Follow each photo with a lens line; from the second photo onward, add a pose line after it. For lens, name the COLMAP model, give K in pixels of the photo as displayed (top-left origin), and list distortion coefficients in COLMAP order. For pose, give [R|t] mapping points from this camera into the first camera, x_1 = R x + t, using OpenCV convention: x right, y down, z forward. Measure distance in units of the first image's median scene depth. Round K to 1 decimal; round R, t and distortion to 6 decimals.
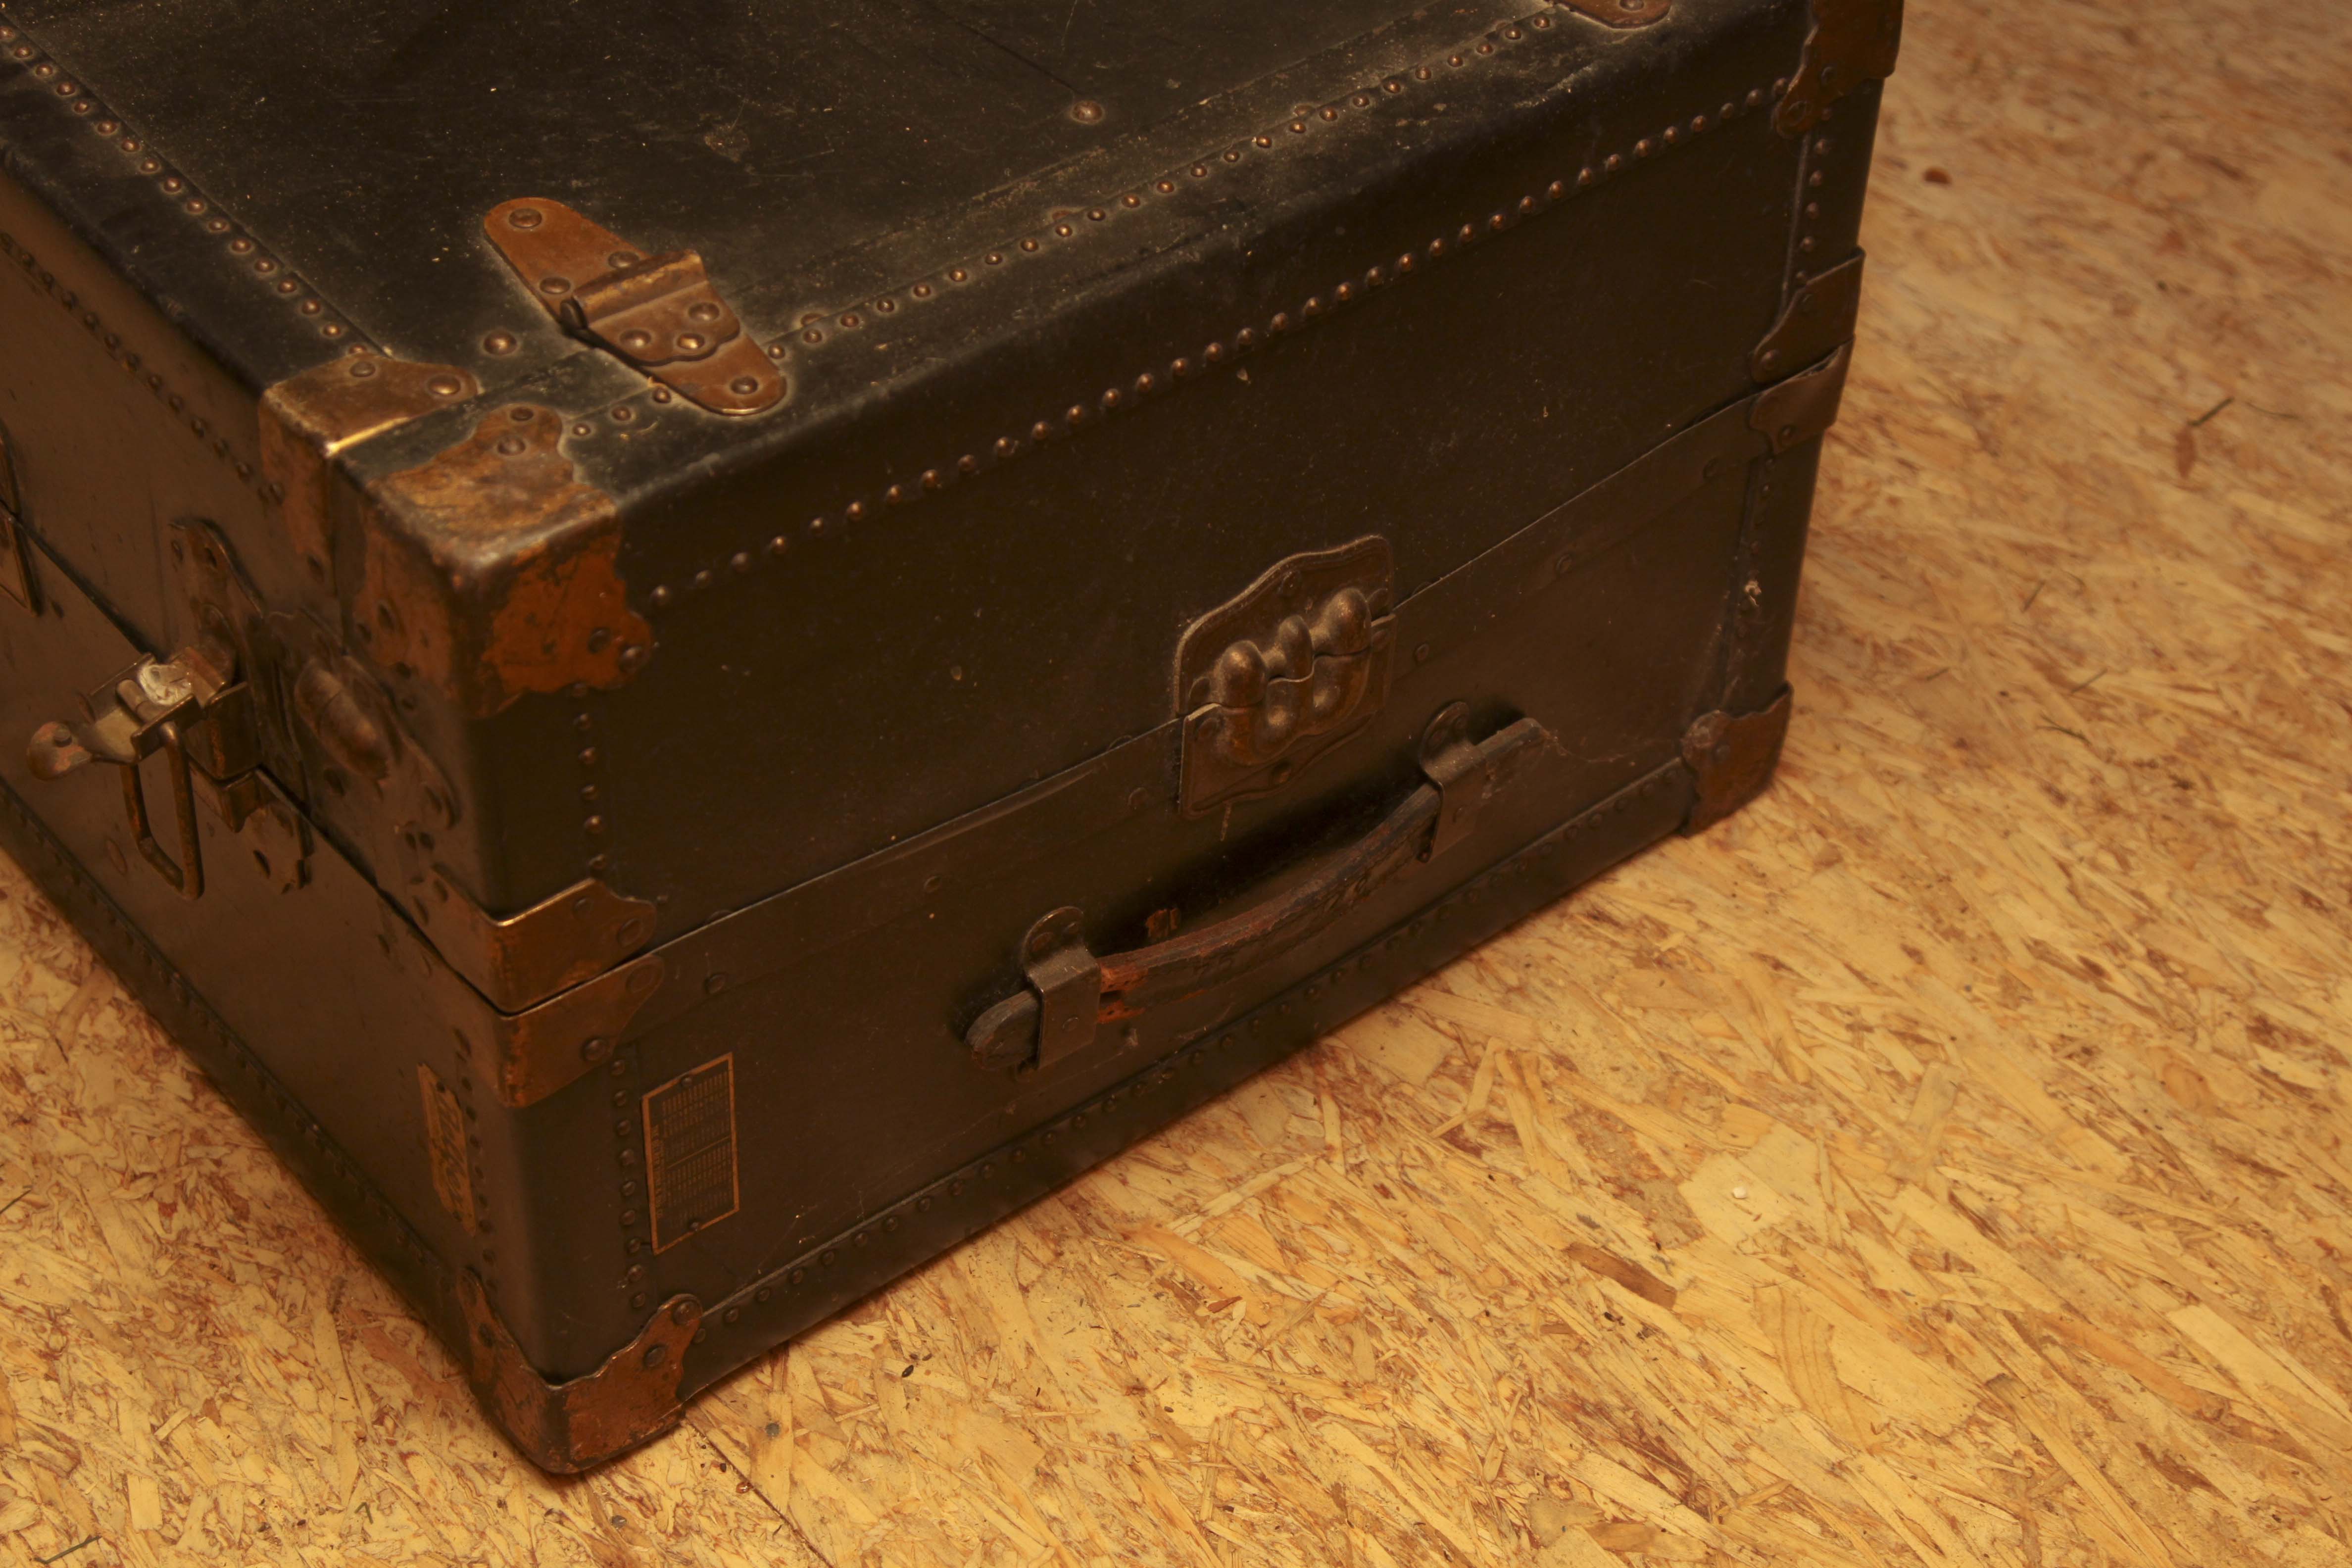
lens RADIAL K [[4185.6, 0, 1176.0], [0, 4185.6, 784.0], [0, 0, 1]] dist [0.009582, 0.168649]
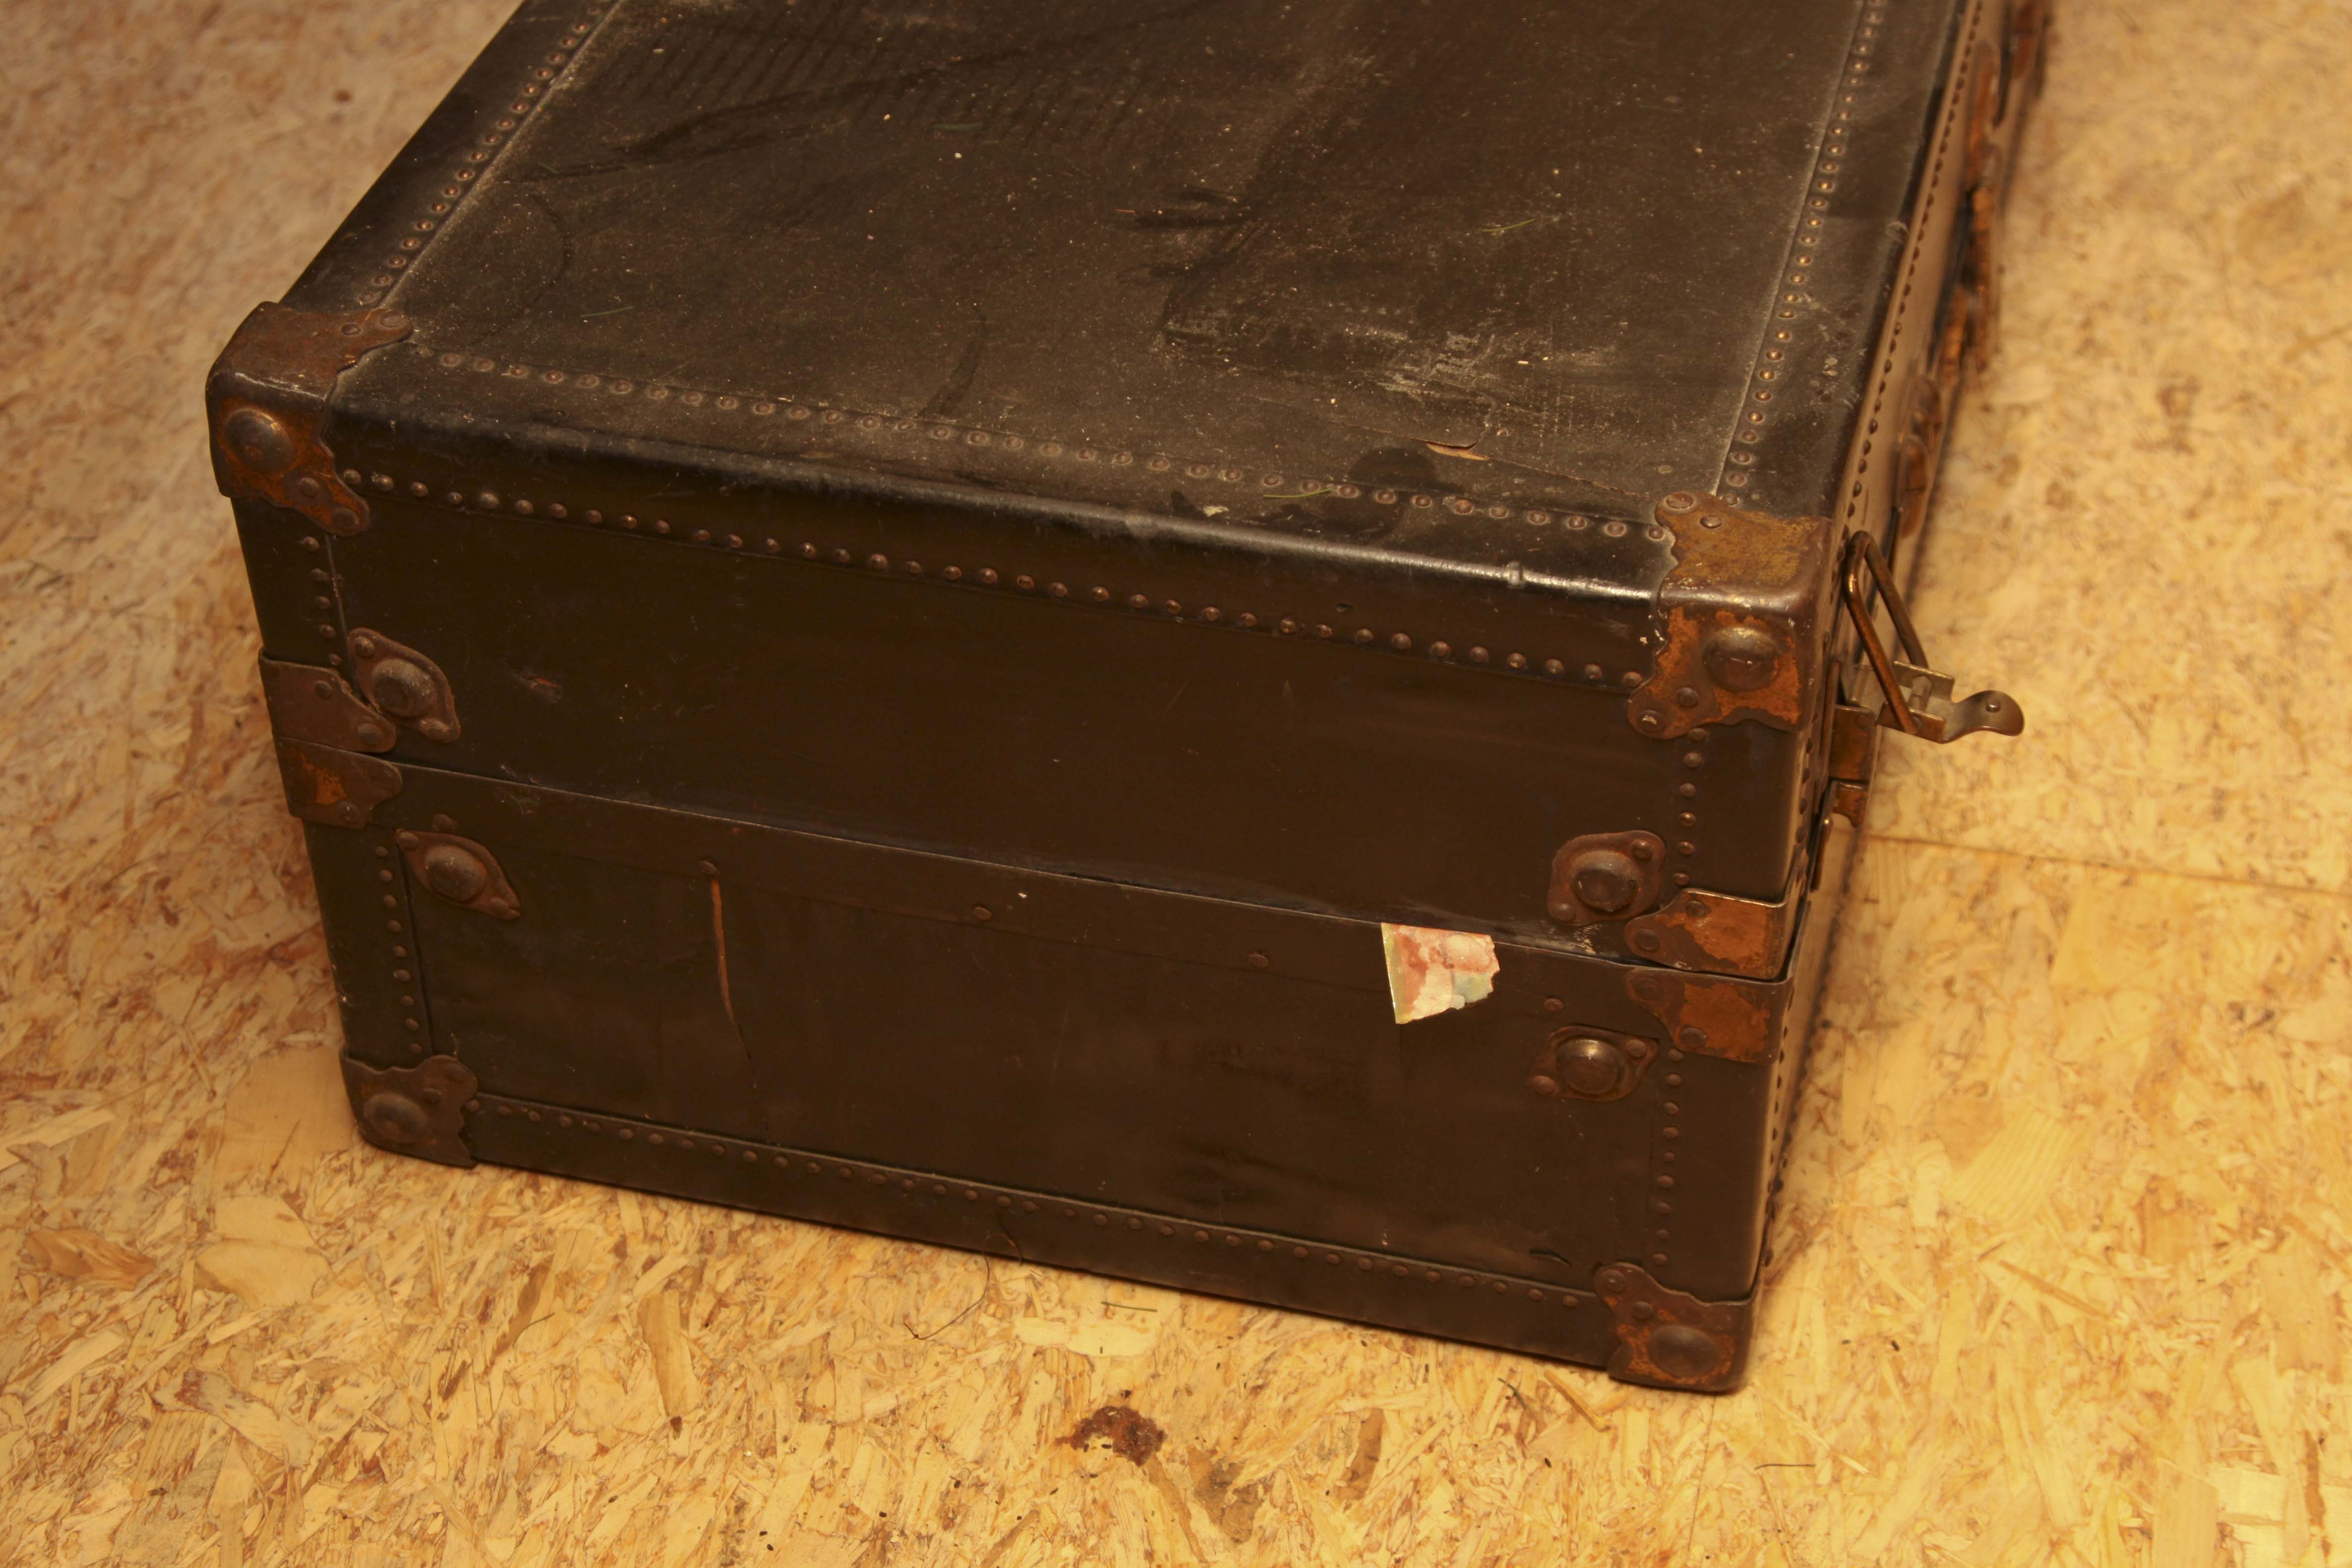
lens RADIAL K [[4185.6, 0, 1176.0], [0, 4185.6, 784.0], [0, 0, 1]] dist [0.009582, 0.168649]
pose [[-0.577458, -0.526566, 0.623915, -1.251222], [0.546684, 0.318195, 0.774525, -1.356402], [-0.606365, 0.788340, 0.104121, 1.345550]]
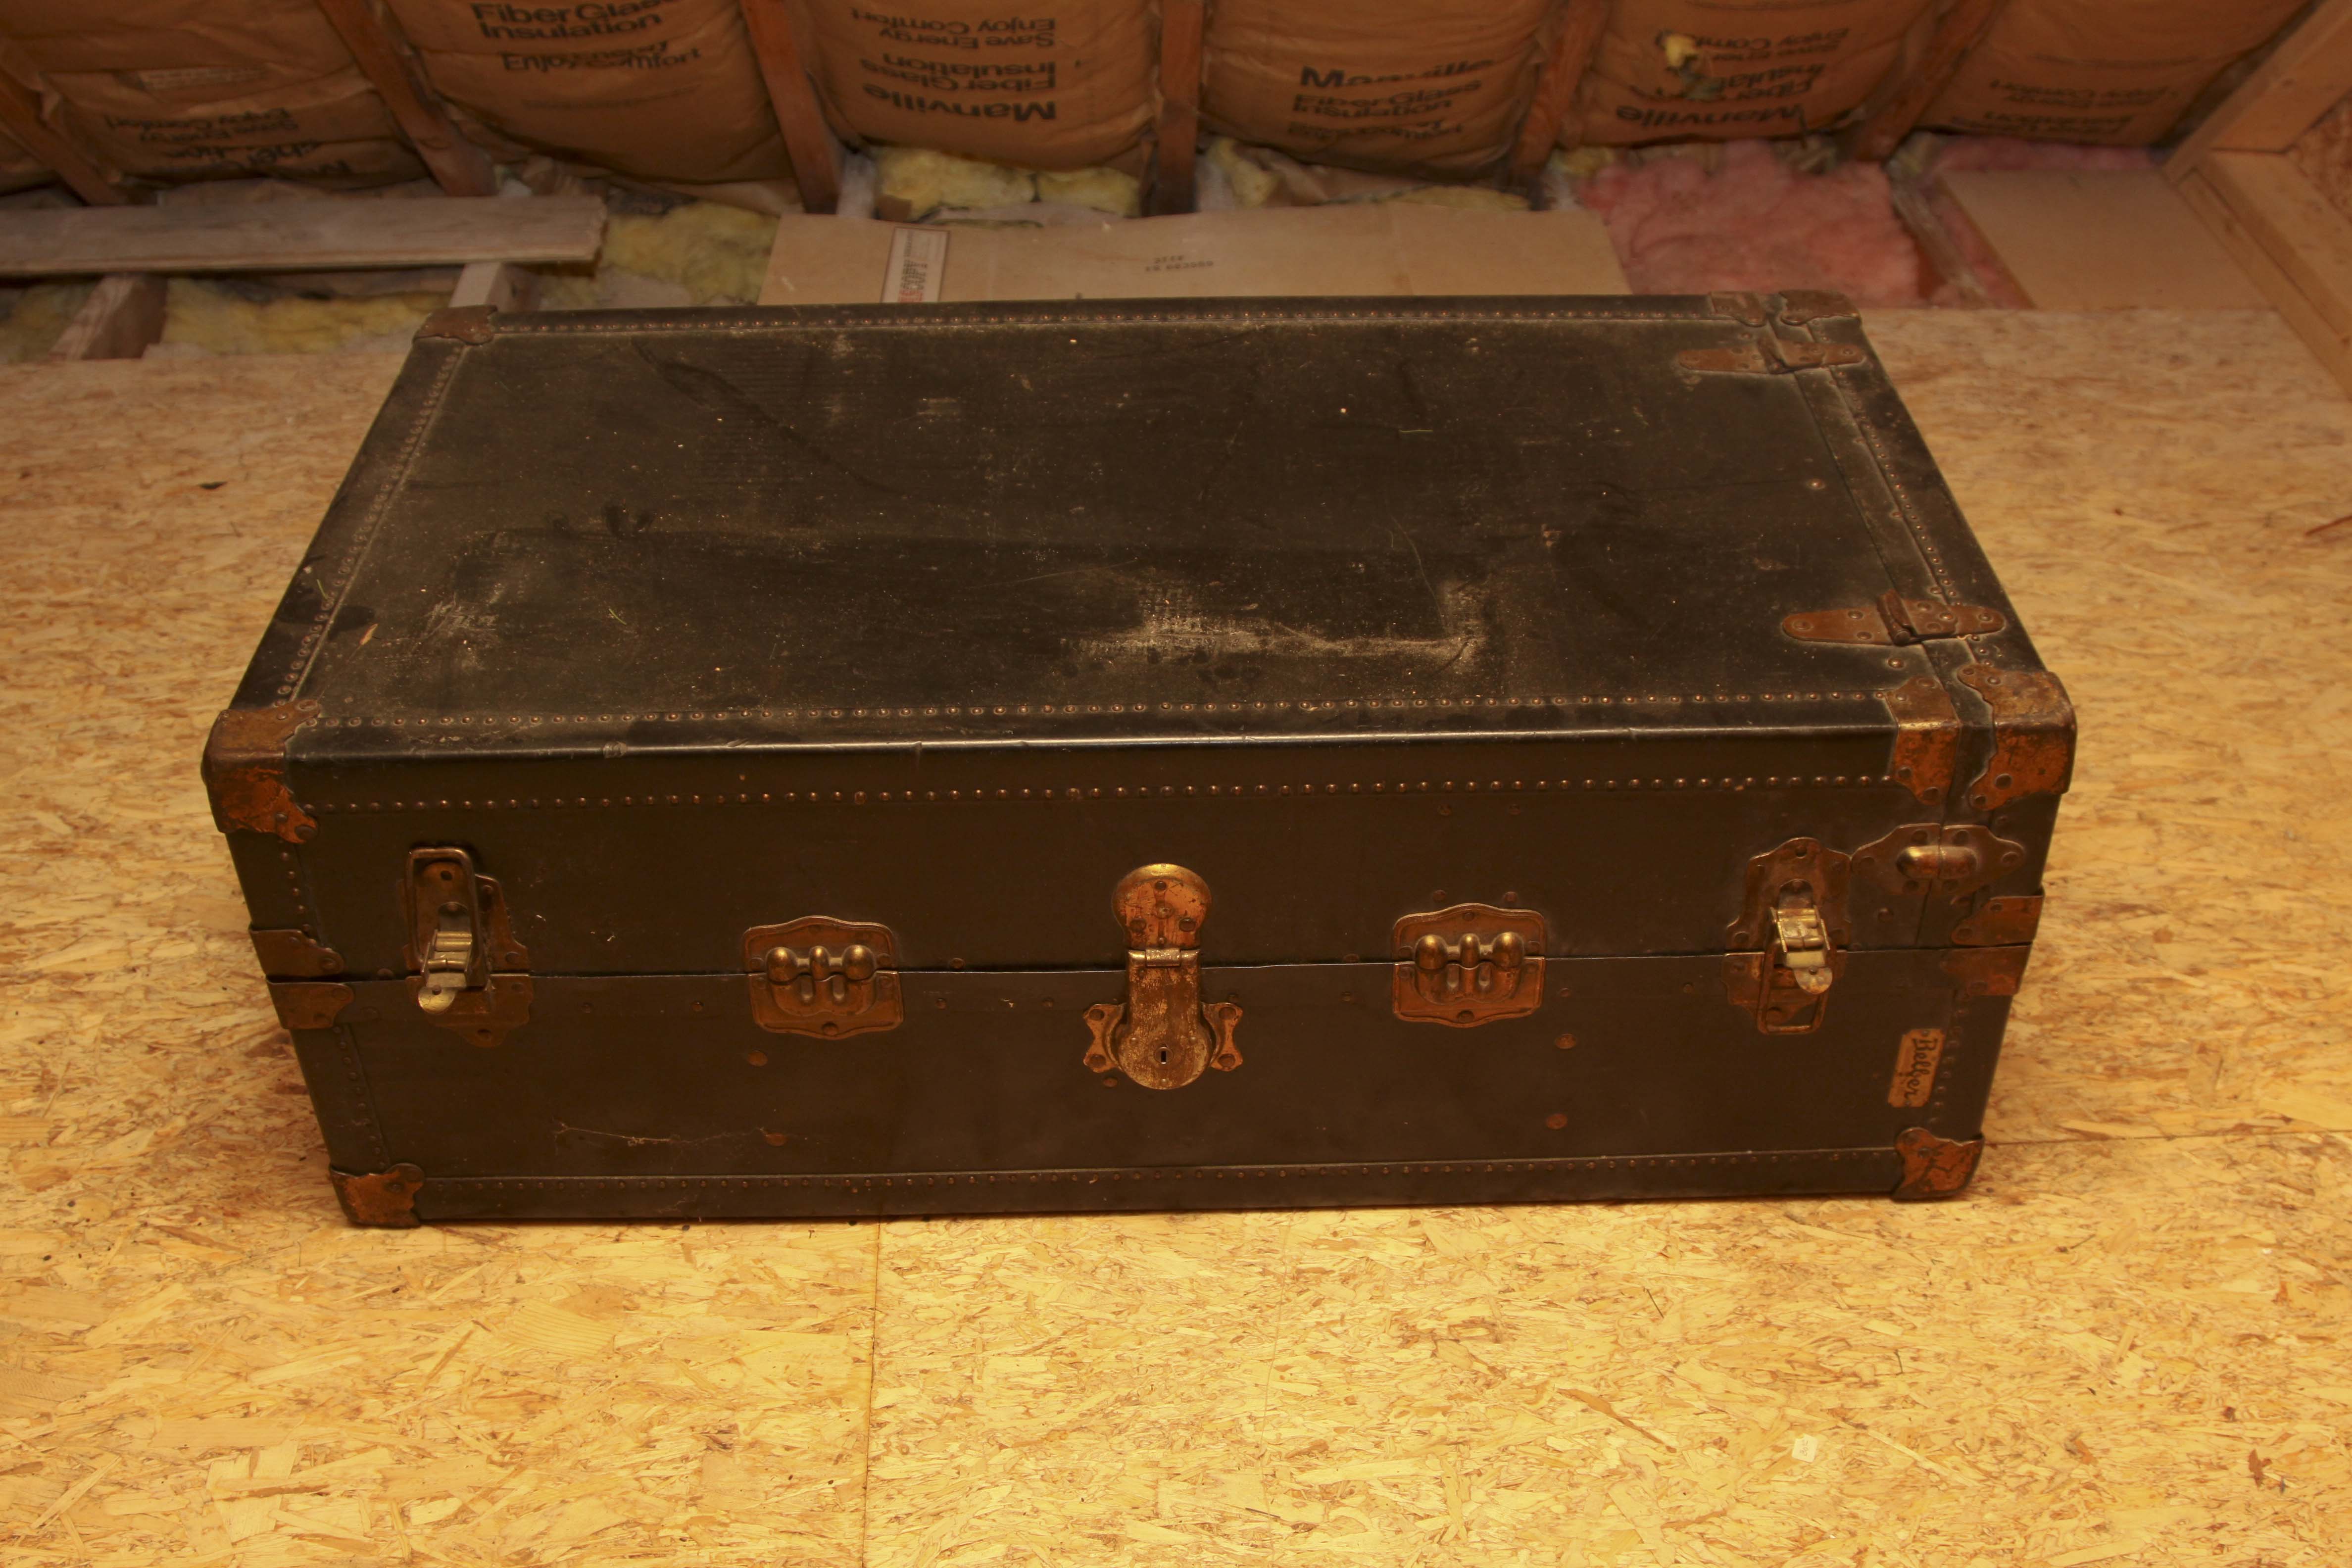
lens RADIAL K [[2504.4, 0, 1183.8], [0, 2504.4, 778.6], [0, 0, 1]] dist [-0.120109, 0.021499]
pose [[0.621377, -0.495630, 0.606829, -1.052781], [0.542539, 0.830956, 0.123140, -0.365961], [-0.565280, 0.252712, 0.785236, 0.246387]]
